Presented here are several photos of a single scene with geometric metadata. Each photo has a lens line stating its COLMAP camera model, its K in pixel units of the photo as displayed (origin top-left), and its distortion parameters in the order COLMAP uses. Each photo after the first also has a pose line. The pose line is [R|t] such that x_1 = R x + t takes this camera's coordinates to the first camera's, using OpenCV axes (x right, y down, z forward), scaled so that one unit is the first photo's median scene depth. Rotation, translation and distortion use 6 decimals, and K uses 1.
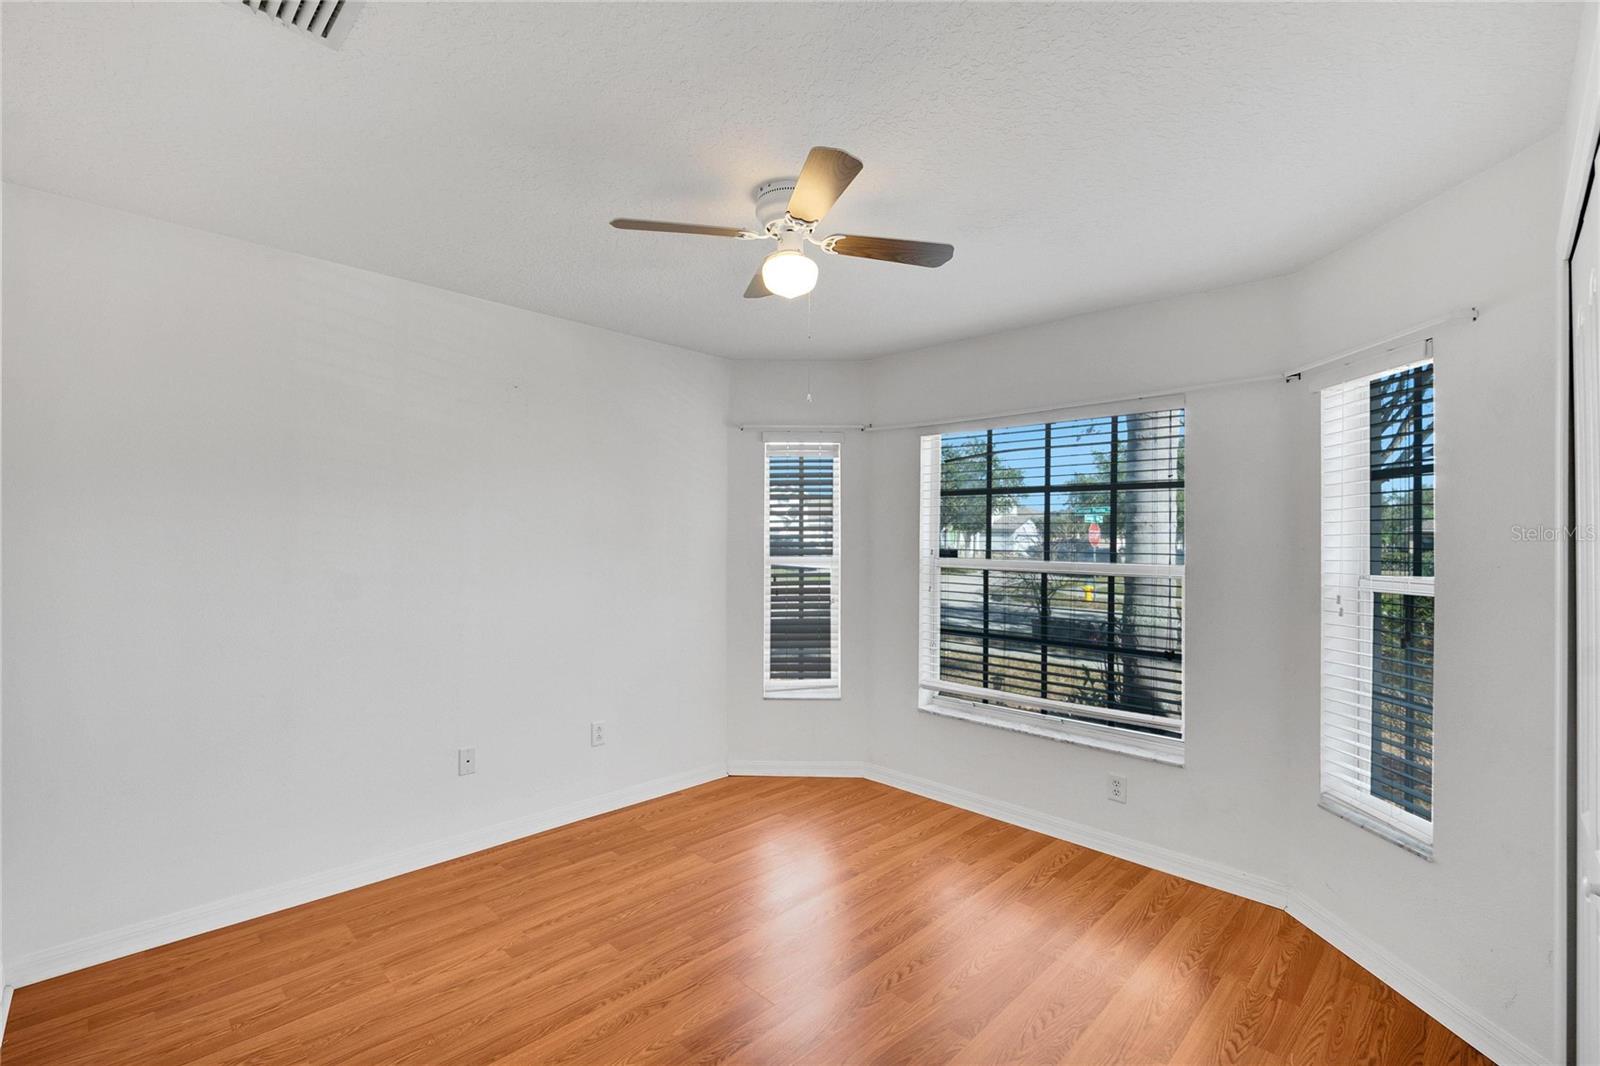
lens RADIAL K [[707.6, 0, 790.3], [0, 707.6, 538.8], [0, 0, 1]] dist [-0.001644, -0.000136]
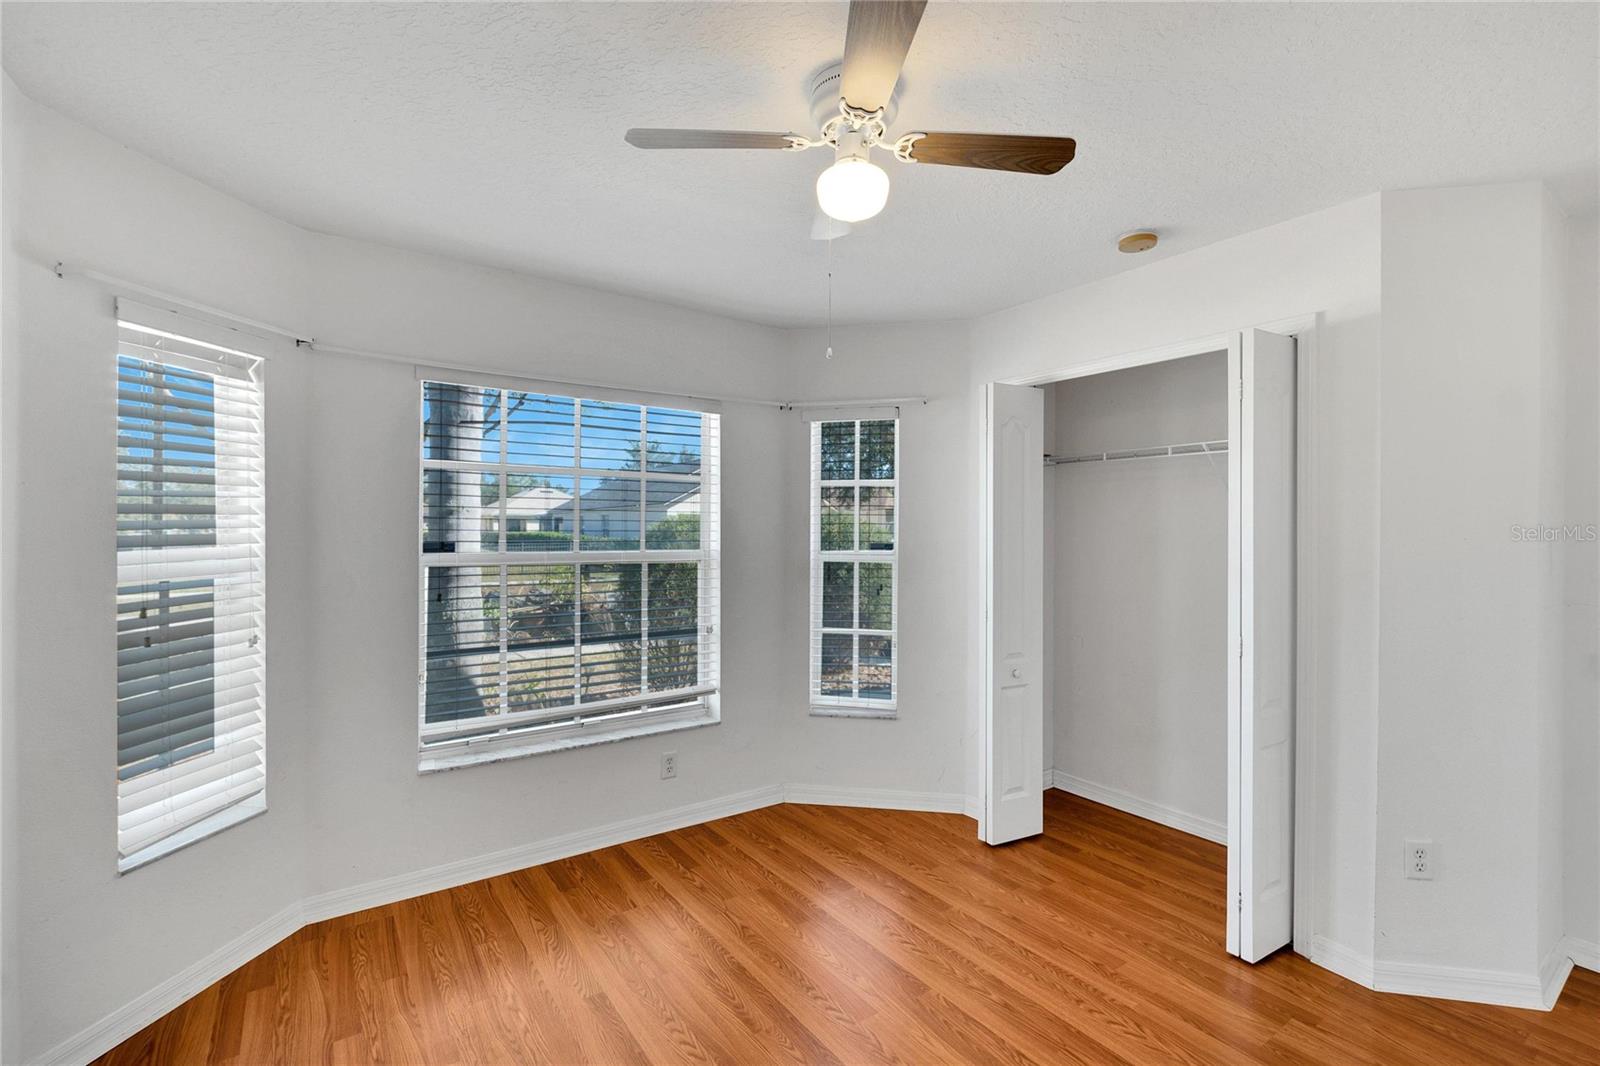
lens RADIAL K [[707.6, 0, 790.3], [0, 707.6, 538.8], [0, 0, 1]] dist [-0.001644, -0.000136]
pose [[0.184788, -0.024831, 0.982465, -0.543739], [-0.002730, 0.999664, 0.025779, -0.010257], [-0.982775, -0.007446, 0.184658, 0.657522]]
